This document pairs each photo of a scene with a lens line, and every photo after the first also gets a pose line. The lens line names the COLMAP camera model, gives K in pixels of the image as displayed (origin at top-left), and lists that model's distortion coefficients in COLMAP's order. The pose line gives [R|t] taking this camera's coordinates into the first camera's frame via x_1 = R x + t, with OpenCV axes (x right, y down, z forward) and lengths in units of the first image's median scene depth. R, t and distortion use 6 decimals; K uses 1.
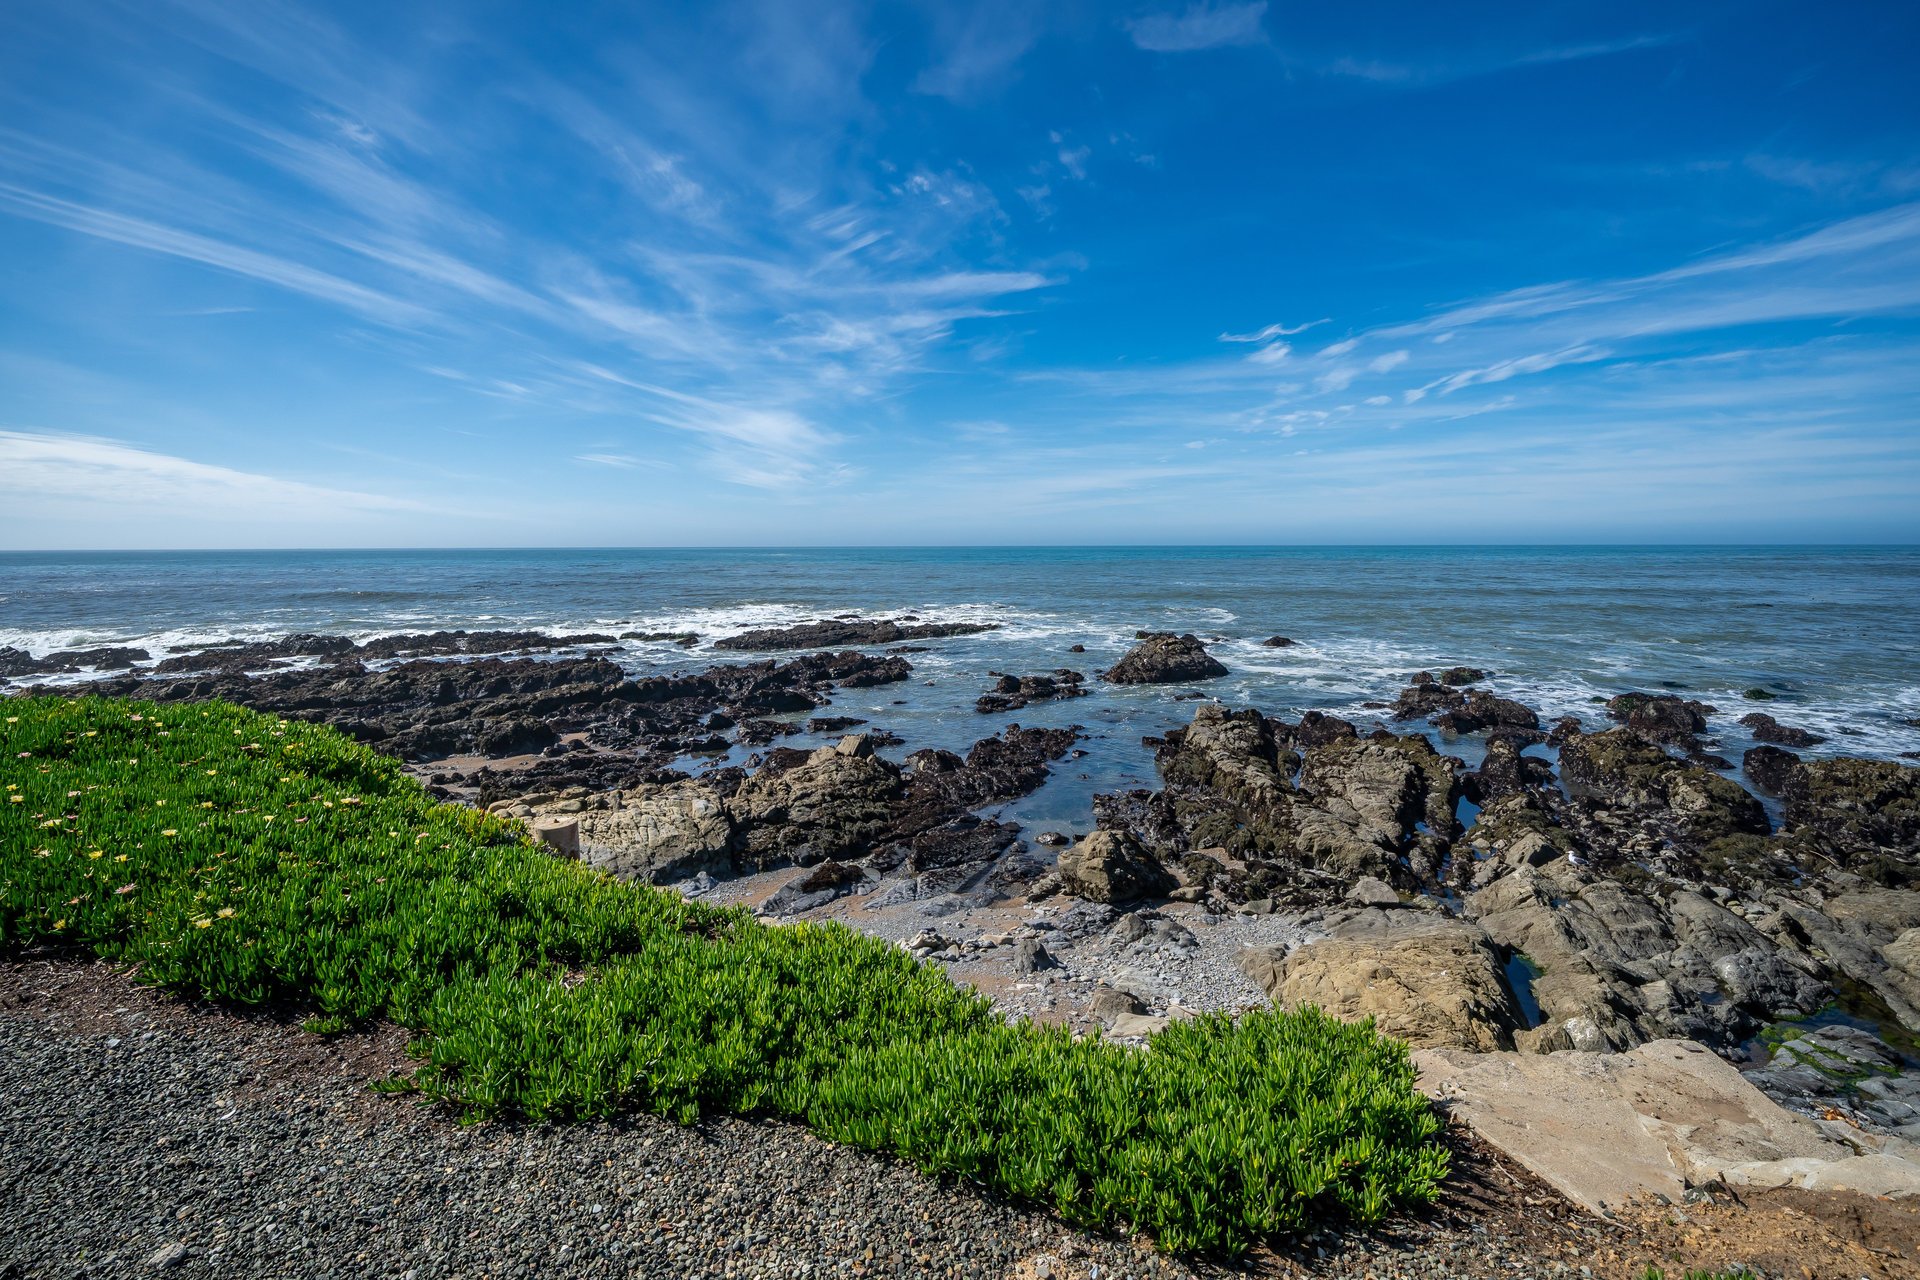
lens RADIAL K [[790.3, 0, 965.4], [0, 790.3, 657.0], [0, 0, 1]] dist [0.000151, -0.000201]
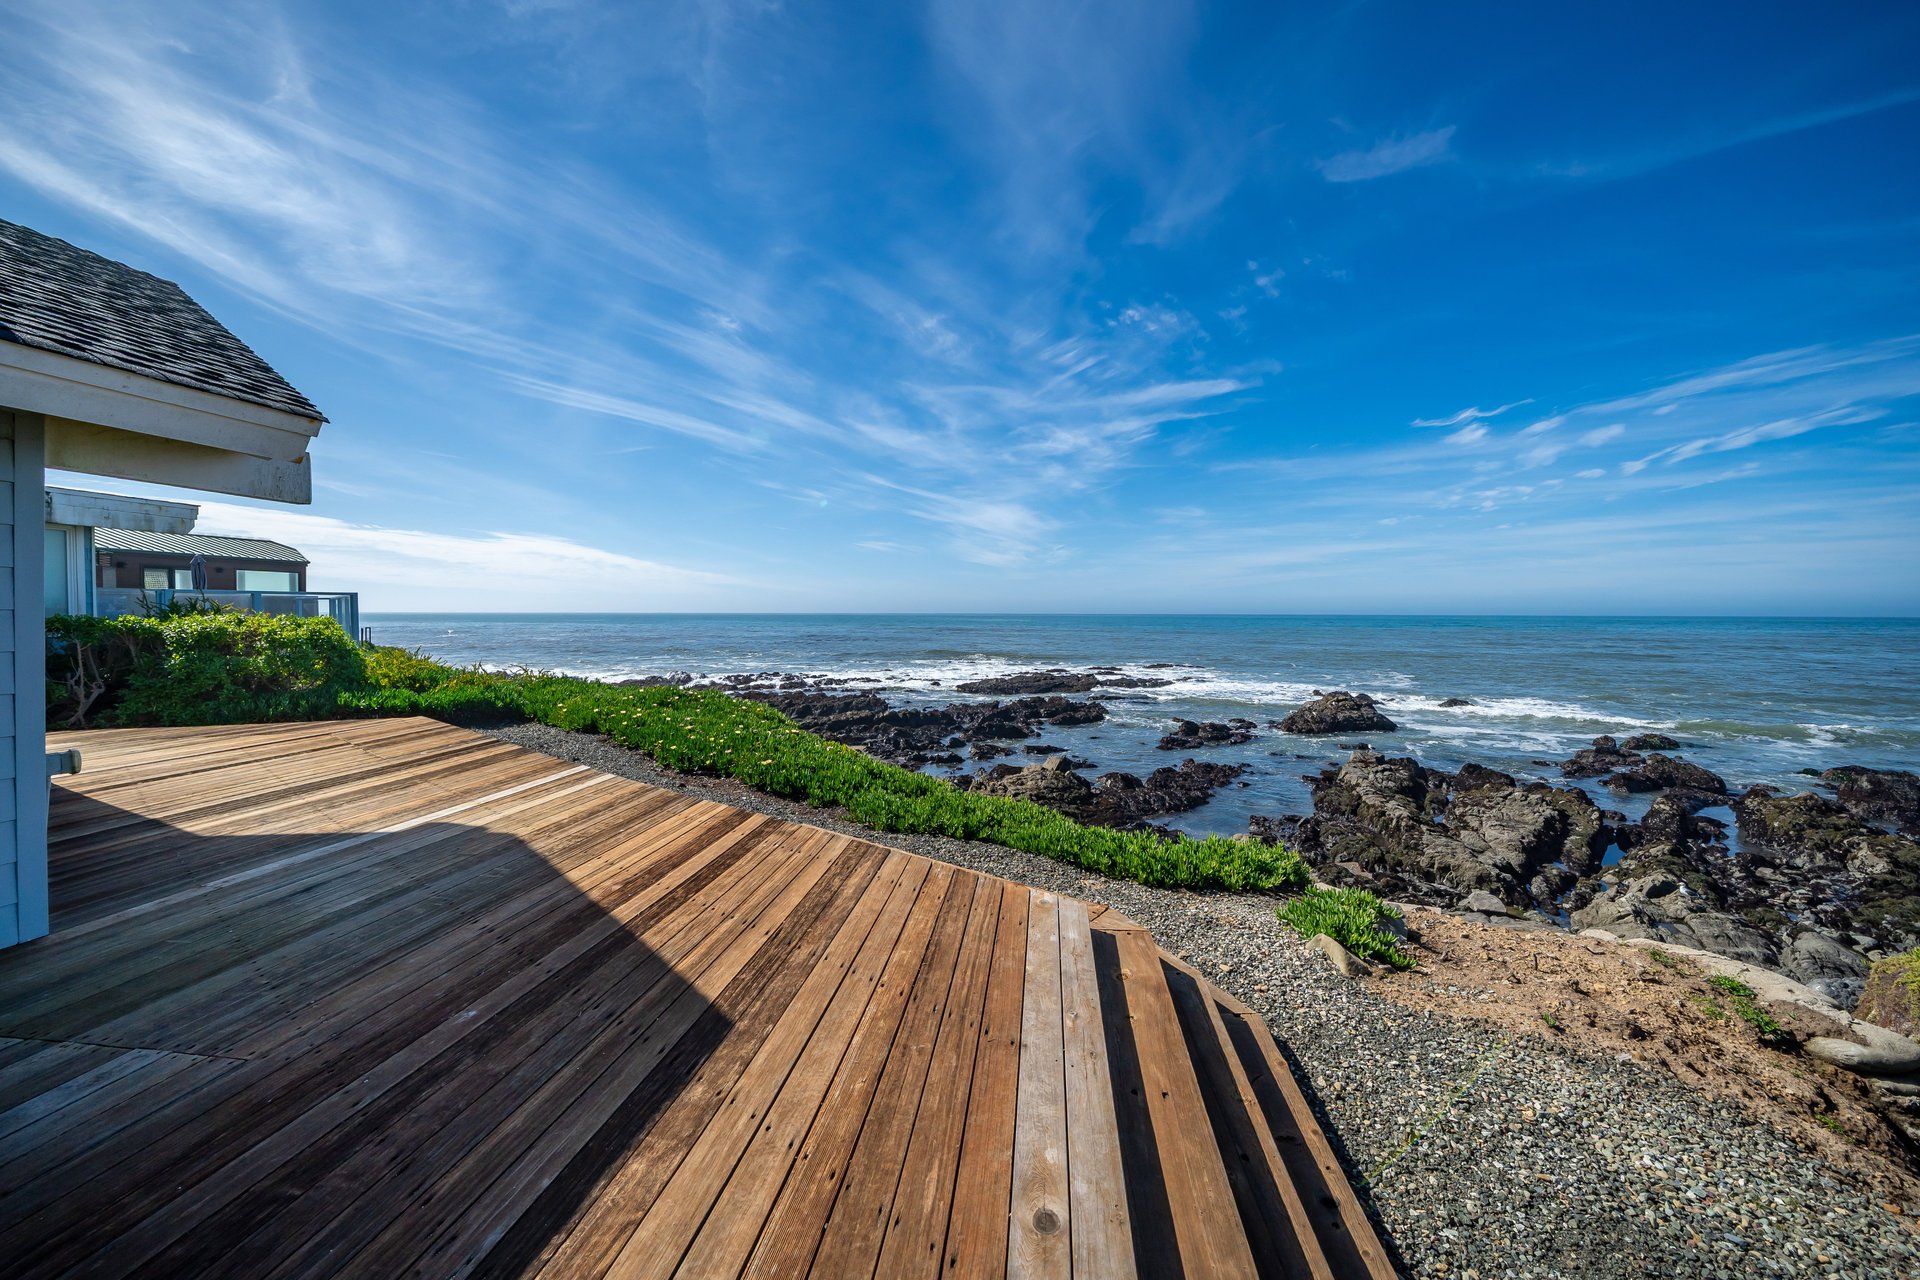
lens RADIAL K [[706.6, 0, 963.5], [0, 706.6, 611.7], [0, 0, 1]] dist [-0.006660, 0.000156]
pose [[0.958629, 0.006080, -0.284593, 0.044368], [-0.046370, 0.989753, -0.135050, 0.029356], [0.280856, 0.142660, 0.949088, -0.188840]]
